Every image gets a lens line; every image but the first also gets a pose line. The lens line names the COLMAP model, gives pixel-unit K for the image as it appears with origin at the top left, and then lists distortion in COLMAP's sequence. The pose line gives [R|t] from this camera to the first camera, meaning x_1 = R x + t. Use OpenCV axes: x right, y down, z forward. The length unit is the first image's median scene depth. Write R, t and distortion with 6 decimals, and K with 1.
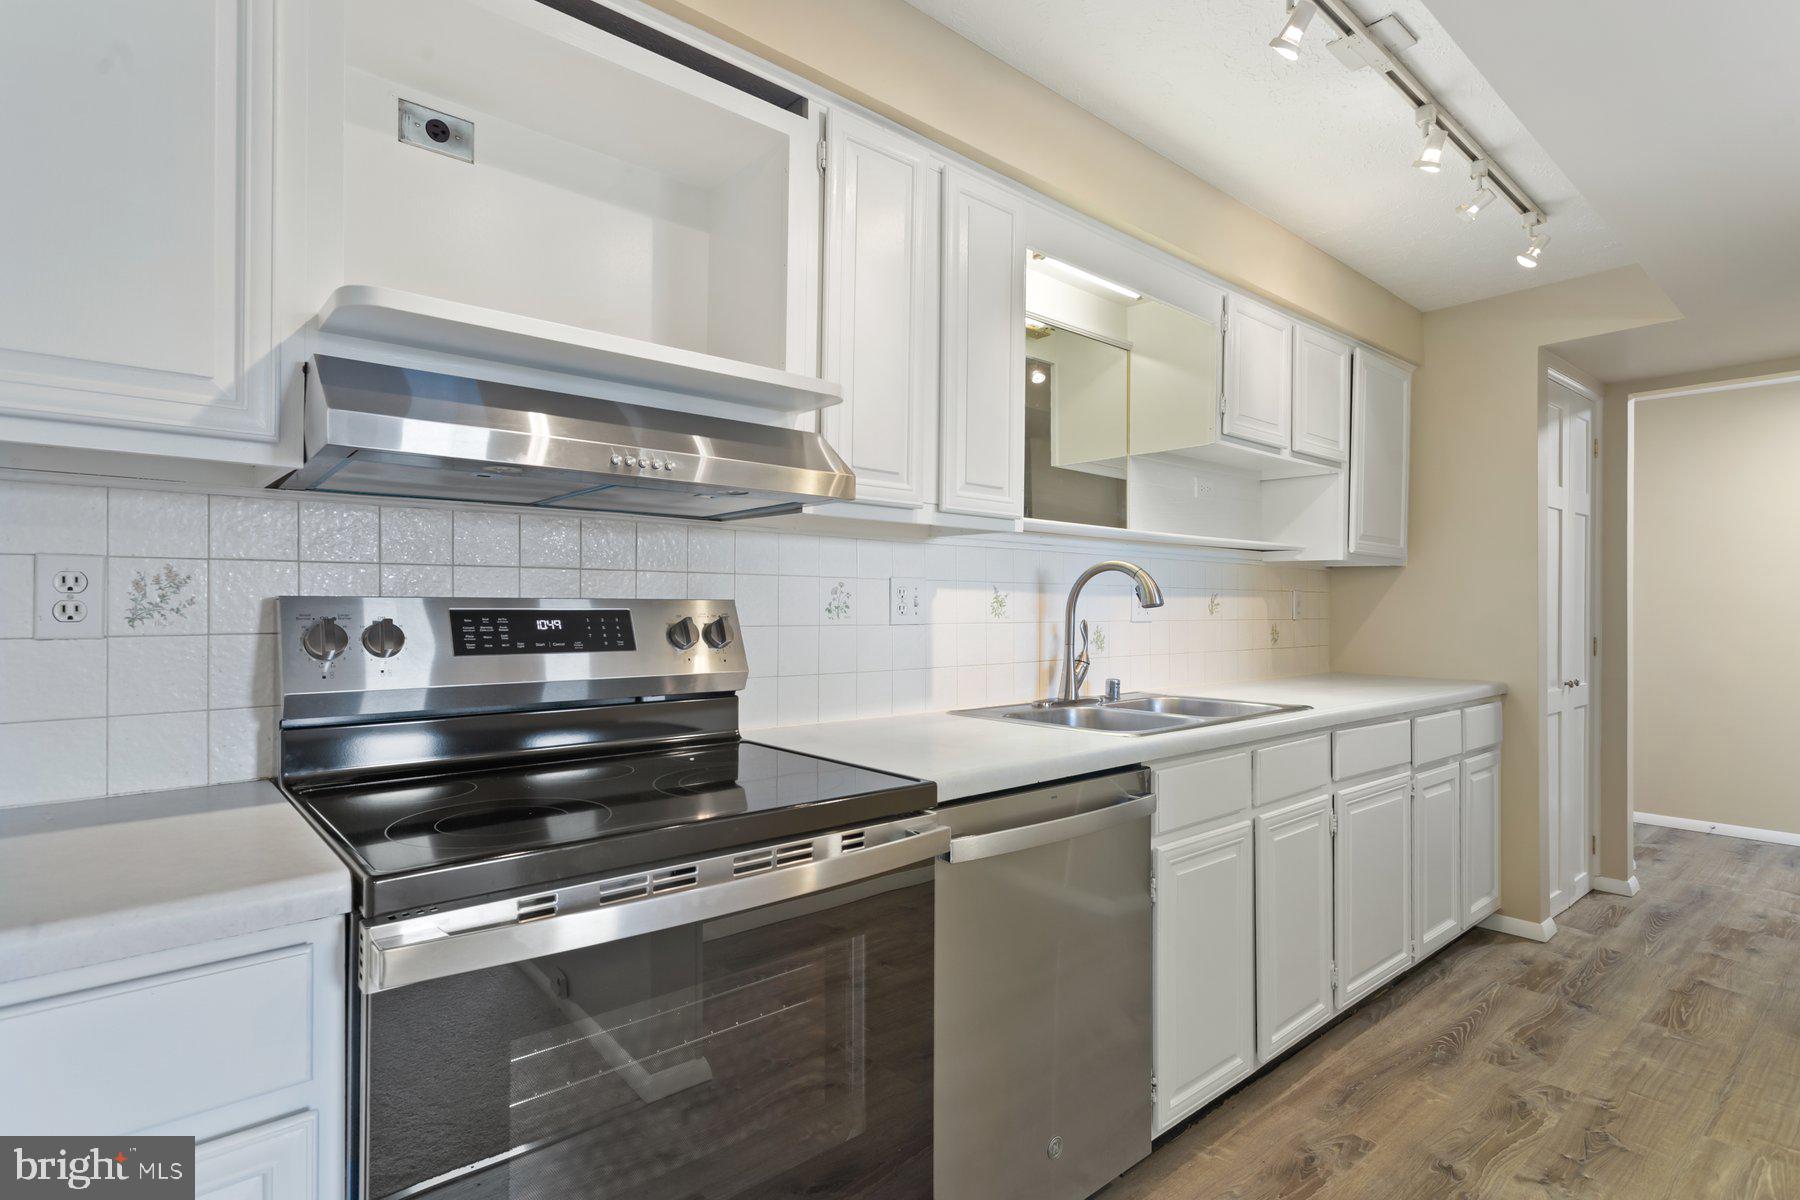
lens RADIAL K [[875.6, 0, 904.2], [0, 875.6, 609.5], [0, 0, 1]] dist [-0.000139, -0.000737]
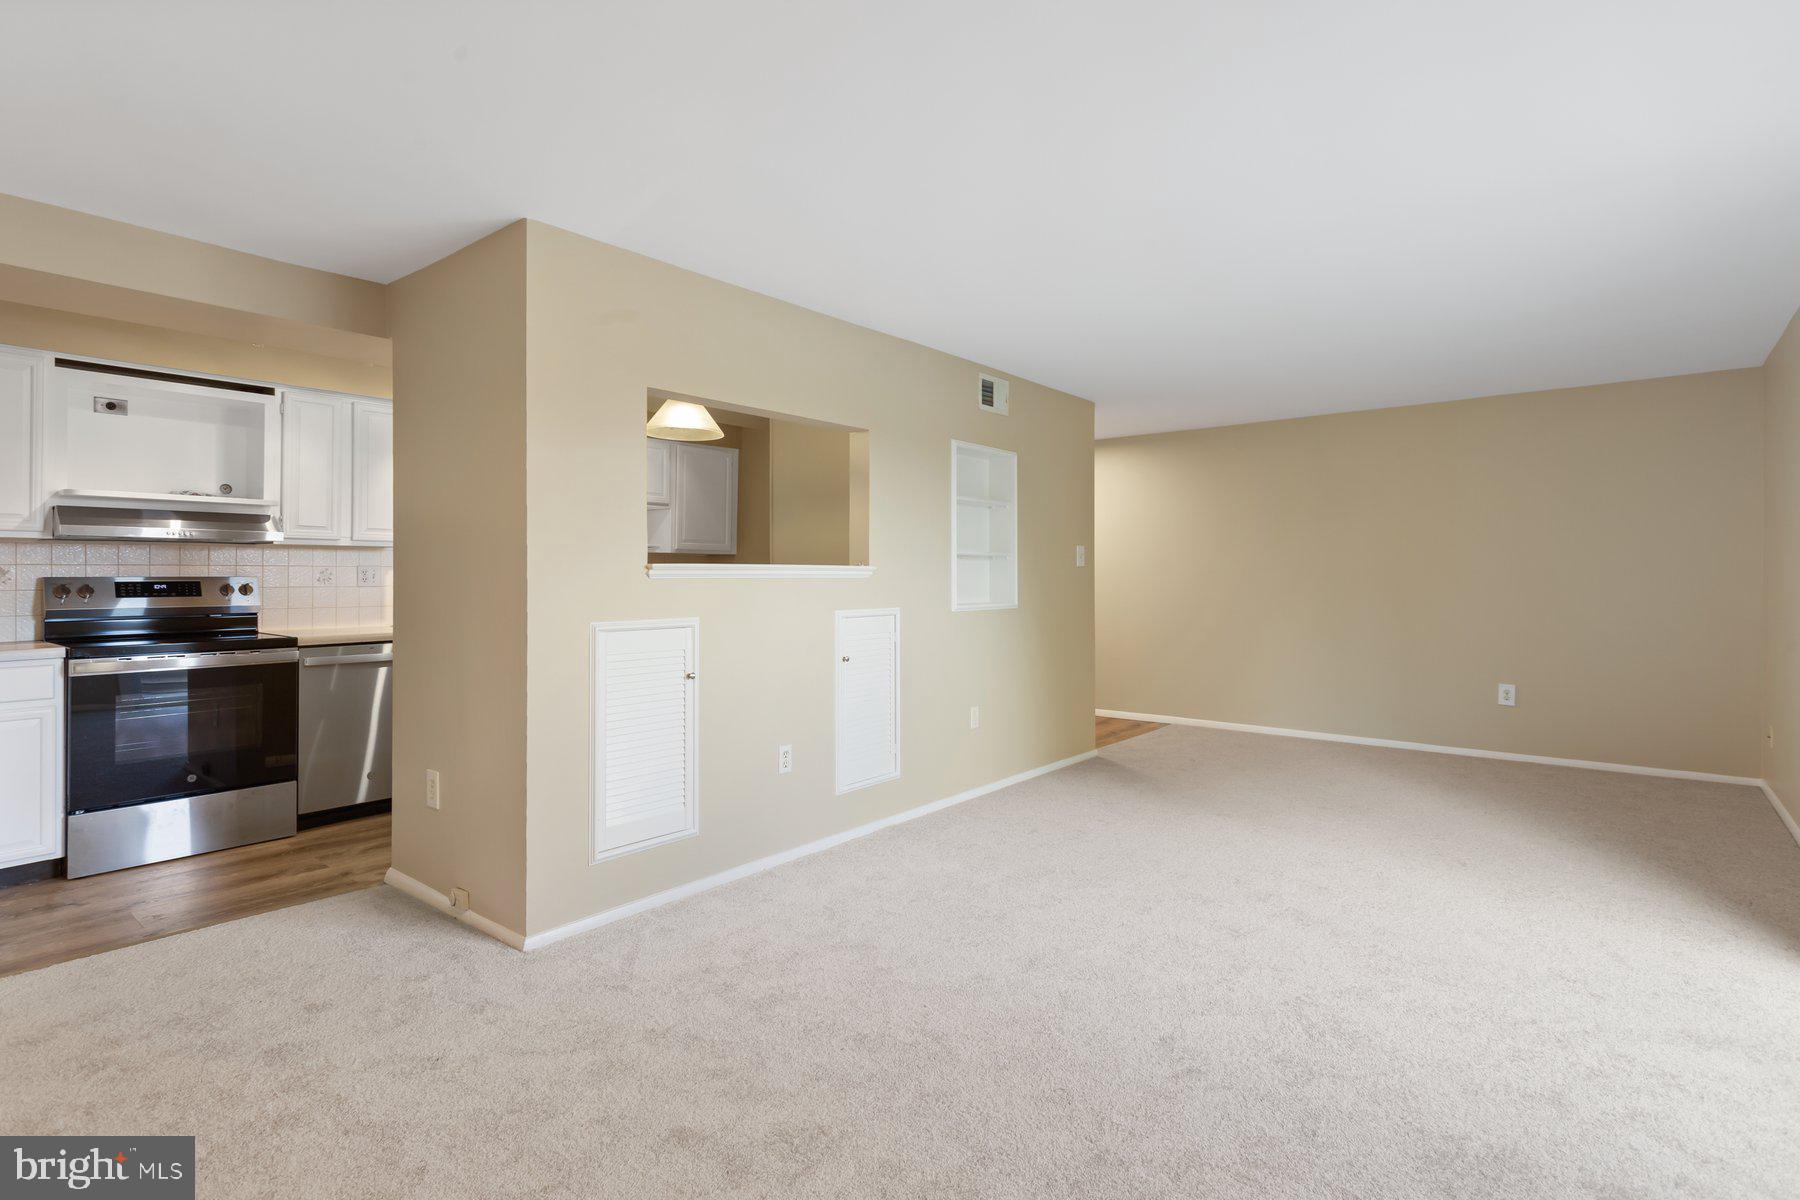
lens RADIAL K [[875.6, 0, 935.2], [0, 875.6, 571.6], [0, 0, 1]] dist [-0.000139, -0.000737]
pose [[0.983589, 0.000131, 0.180424, 1.477387], [0.000103, 0.999999, -0.001287, -0.025006], [-0.180424, 0.001284, 0.983588, -2.110368]]
